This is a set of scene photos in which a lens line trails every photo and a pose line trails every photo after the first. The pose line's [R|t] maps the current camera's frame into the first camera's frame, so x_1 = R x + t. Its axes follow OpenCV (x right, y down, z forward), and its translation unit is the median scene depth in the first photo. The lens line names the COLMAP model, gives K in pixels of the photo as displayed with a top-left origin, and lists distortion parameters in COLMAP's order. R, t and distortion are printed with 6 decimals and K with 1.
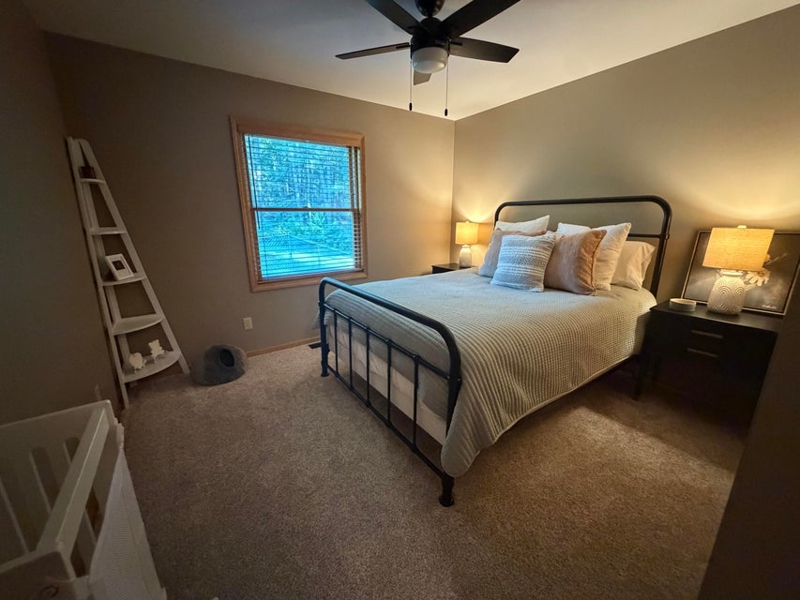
lens RADIAL K [[320.0, 0, 393.5], [0, 320.0, 299.9], [0, 0, 1]] dist [0.001863, -0.000591]
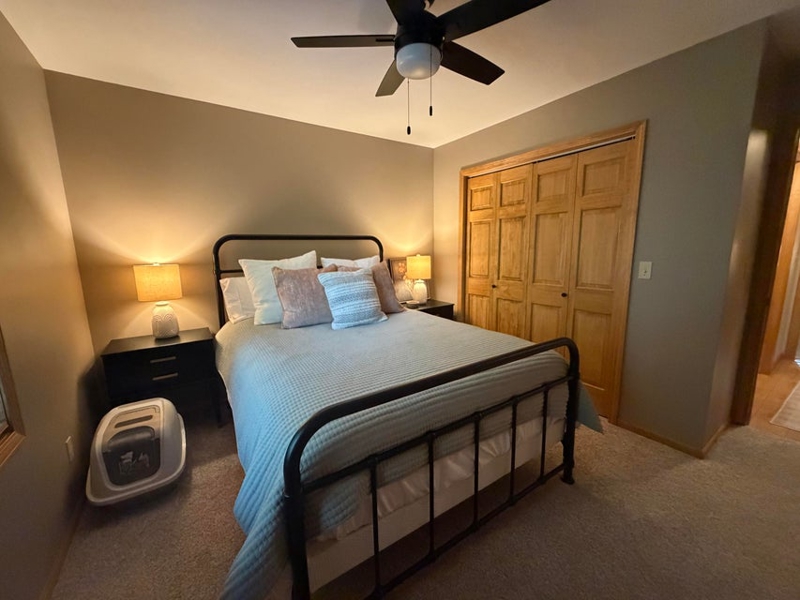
lens RADIAL K [[320.0, 0, 397.4], [0, 320.0, 302.5], [0, 0, 1]] dist [0.001863, -0.000591]
pose [[-0.032566, -0.159918, 0.986593, -0.590234], [0.268311, 0.949483, 0.162760, -0.243723], [-0.962782, 0.270014, 0.011987, 0.935494]]
